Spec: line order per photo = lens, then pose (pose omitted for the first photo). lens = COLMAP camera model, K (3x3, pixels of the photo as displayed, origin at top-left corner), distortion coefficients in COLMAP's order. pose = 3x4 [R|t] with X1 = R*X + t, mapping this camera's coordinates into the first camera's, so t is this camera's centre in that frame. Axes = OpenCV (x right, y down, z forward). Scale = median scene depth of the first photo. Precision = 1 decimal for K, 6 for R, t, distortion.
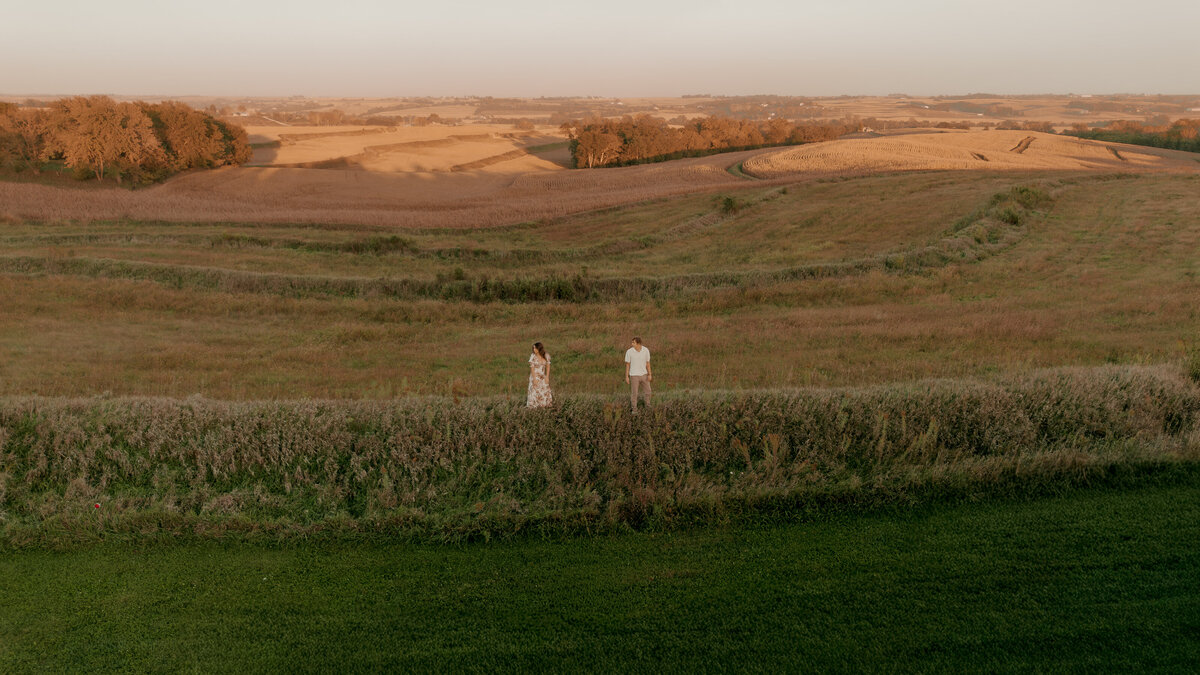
lens RADIAL K [[830.6, 0, 600.0], [0, 830.6, 337.5], [0, 0, 1]] dist [0.074212, -0.083816]
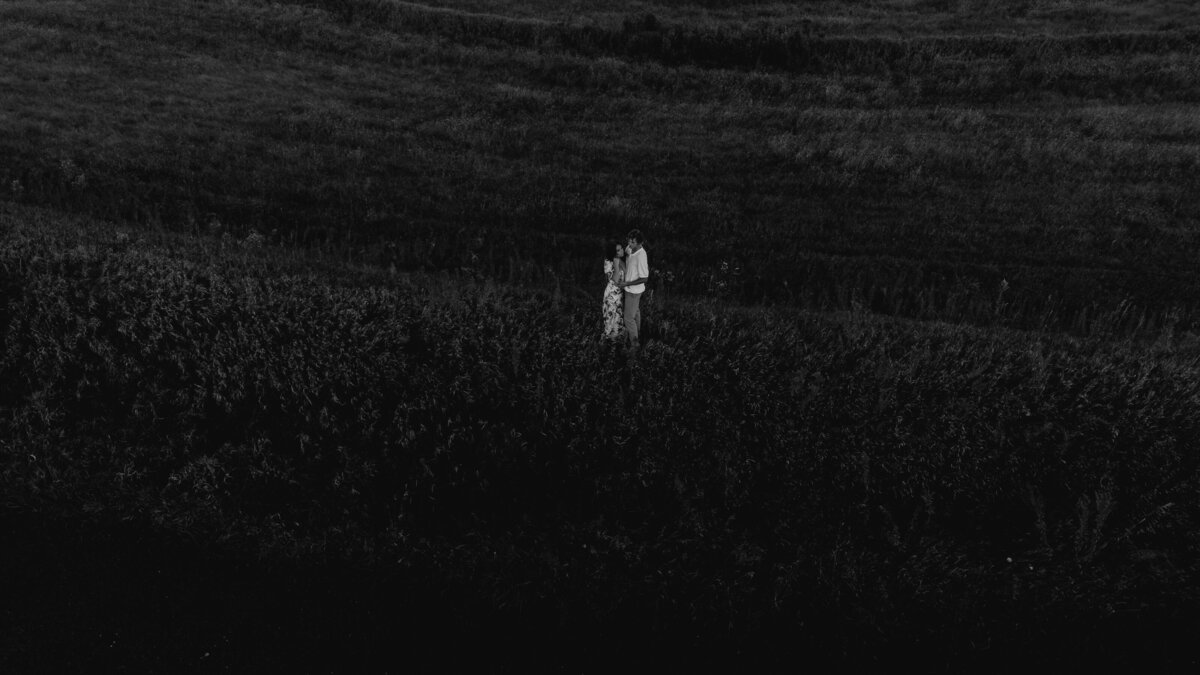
lens RADIAL K [[830.6, 0, 600.0], [0, 830.6, 337.5], [0, 0, 1]] dist [0.074212, -0.083816]
pose [[0.968761, 0.134411, -0.208413, -0.002649], [-0.064298, 0.947780, 0.312375, -0.042026], [0.239516, -0.289216, 0.926815, 0.144866]]
